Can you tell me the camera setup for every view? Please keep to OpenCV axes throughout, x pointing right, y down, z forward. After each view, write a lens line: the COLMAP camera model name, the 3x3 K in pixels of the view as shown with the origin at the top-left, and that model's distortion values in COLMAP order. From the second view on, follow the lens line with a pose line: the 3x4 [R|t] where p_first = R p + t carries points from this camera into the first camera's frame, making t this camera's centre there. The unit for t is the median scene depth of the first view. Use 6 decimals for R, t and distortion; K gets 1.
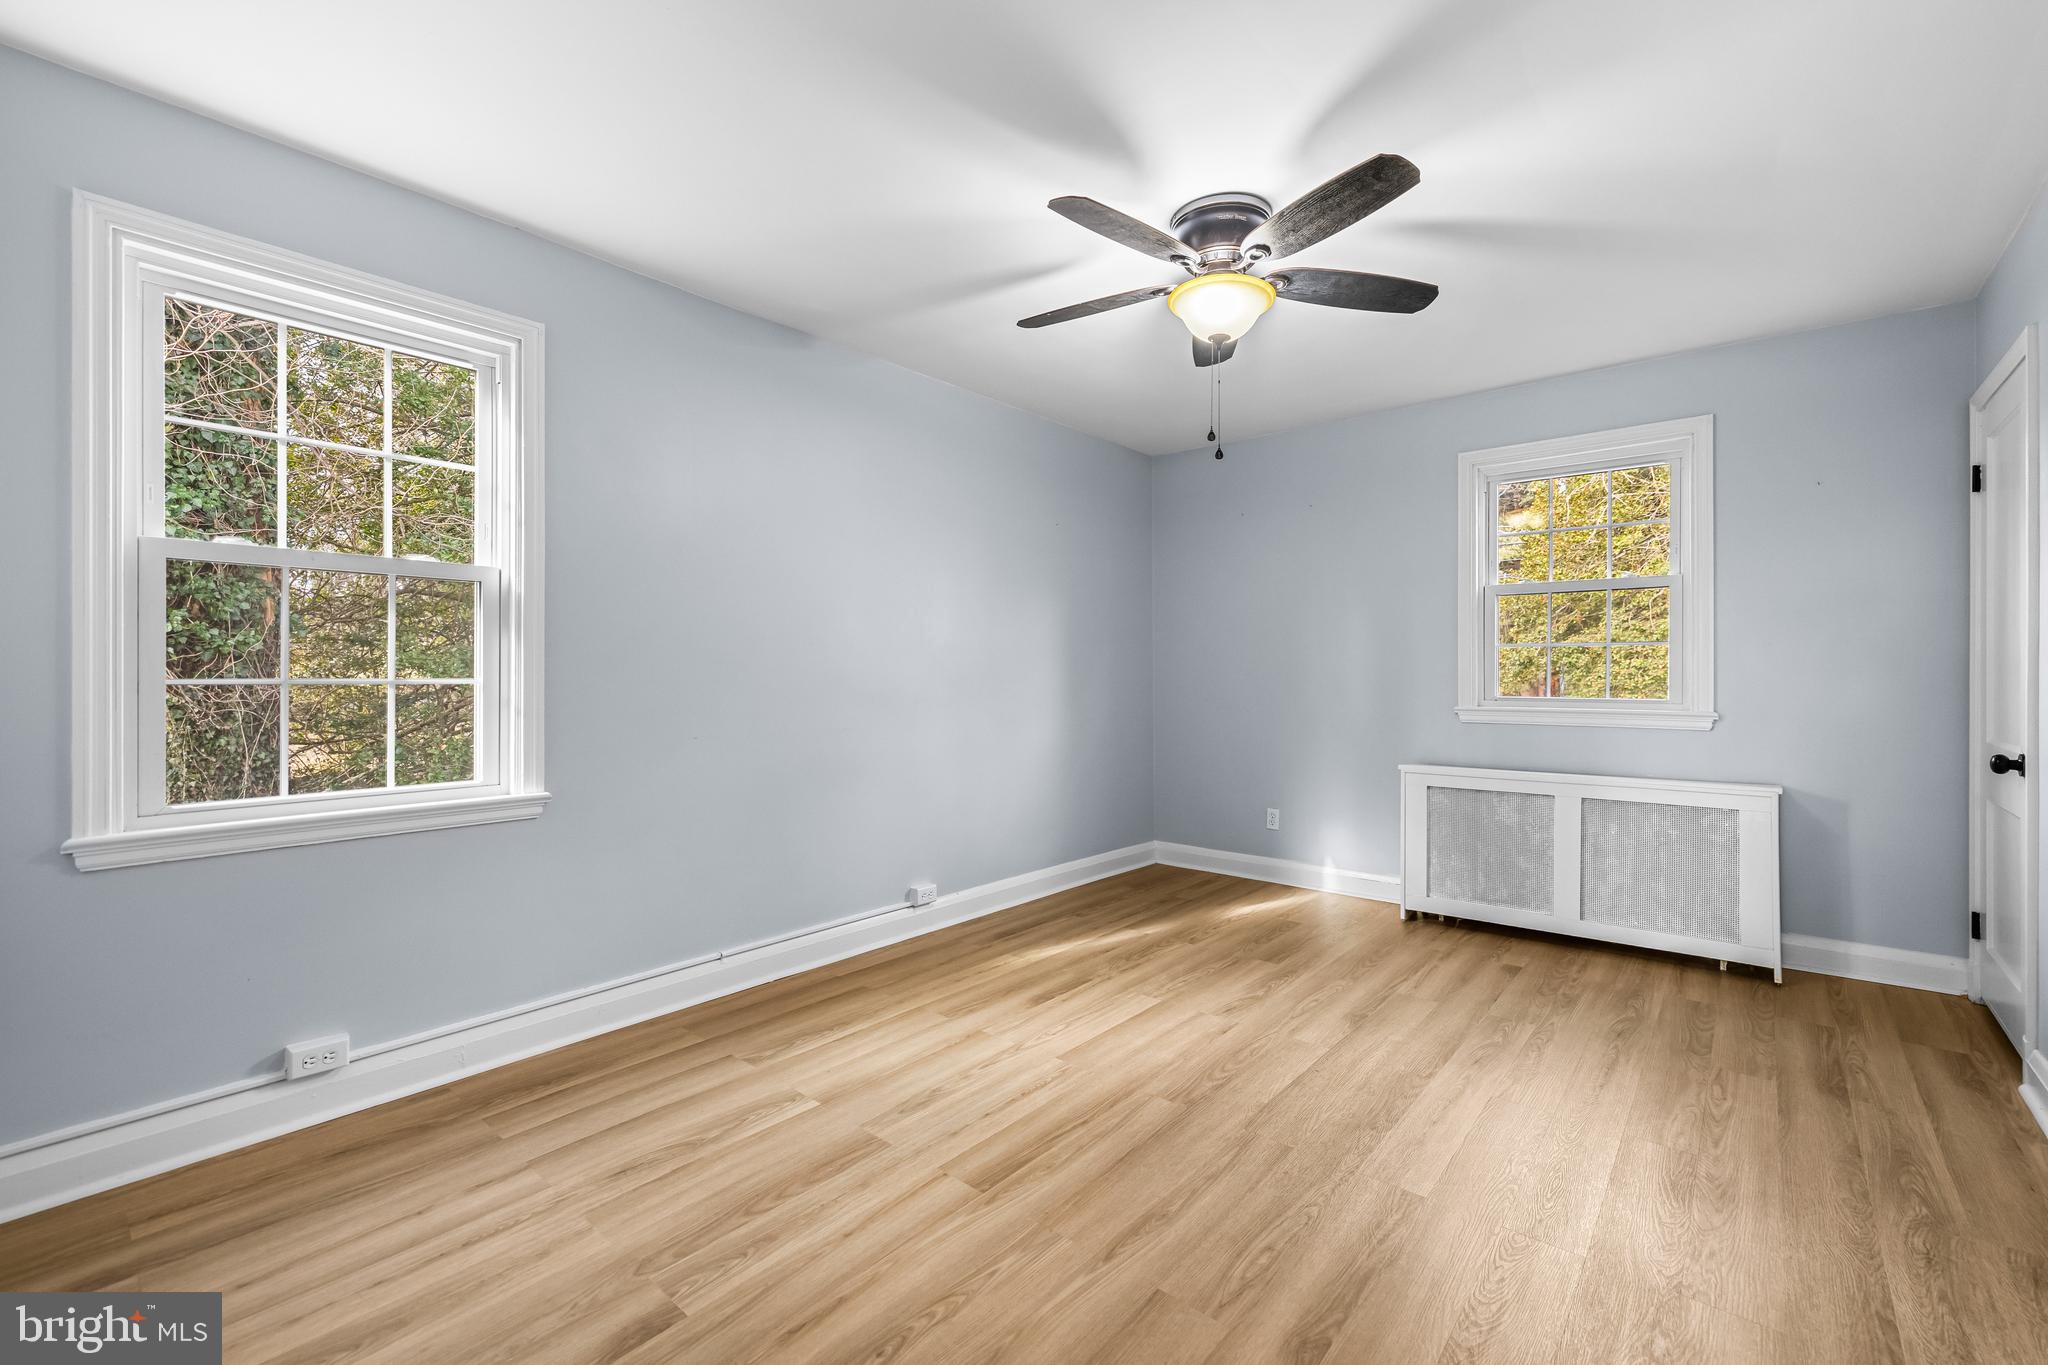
lens RADIAL K [[884.5, 0, 1025.5], [0, 884.5, 674.9], [0, 0, 1]] dist [0.004838, 0.000116]
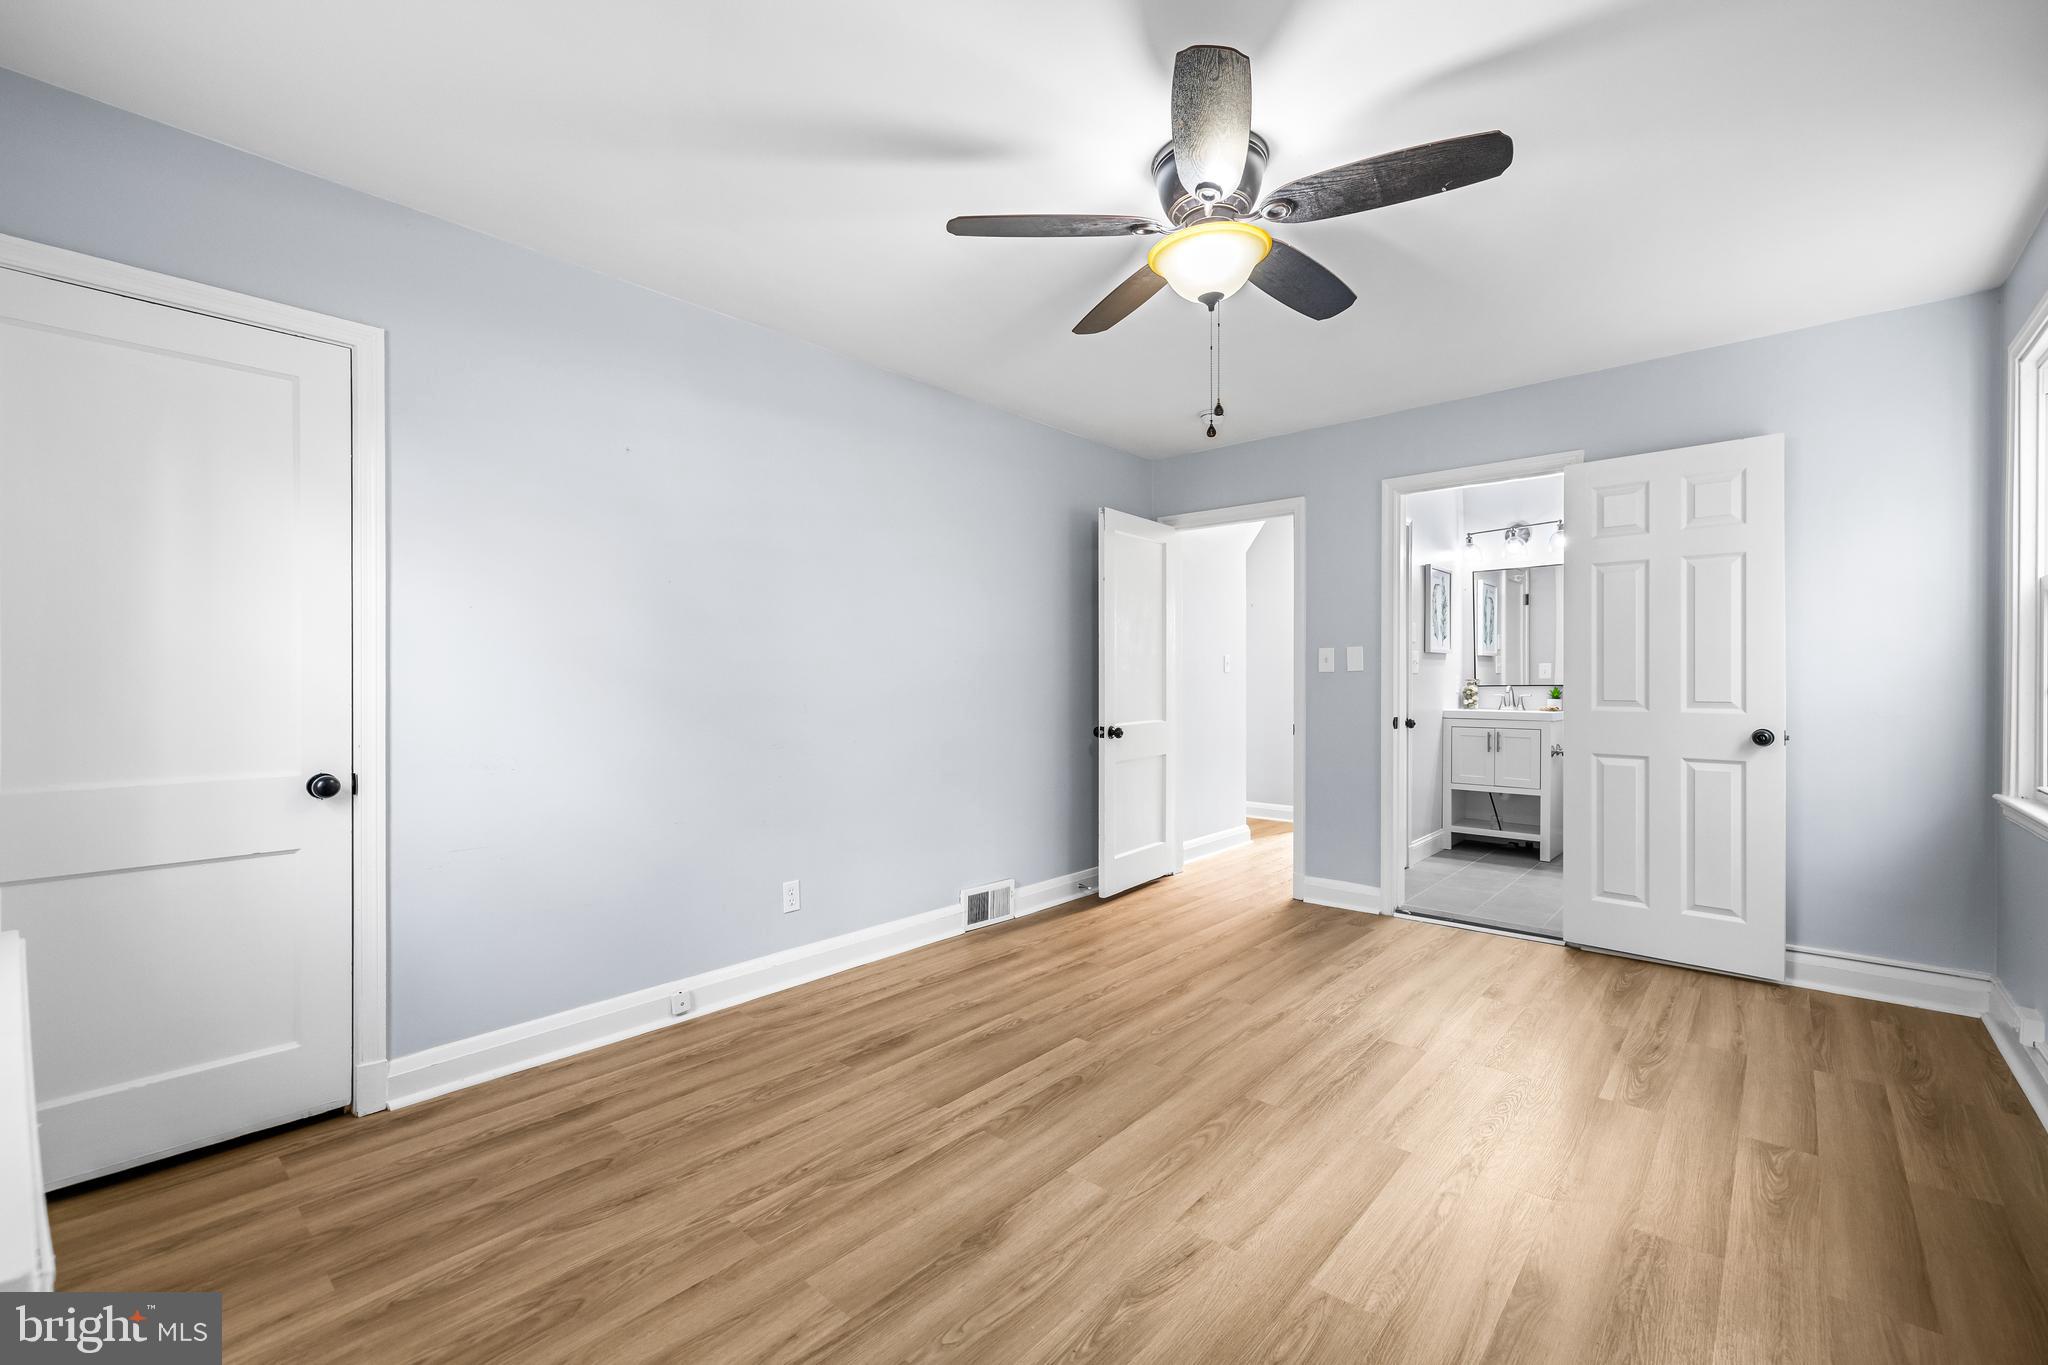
lens RADIAL K [[884.5, 0, 1025.5], [0, 884.5, 674.9], [0, 0, 1]] dist [0.004838, 0.000116]
pose [[-0.999844, 0.000304, 0.017666, 0.375454], [0.000261, 0.999997, -0.002449, -0.008062], [-0.017667, -0.002444, -0.999841, 1.824831]]
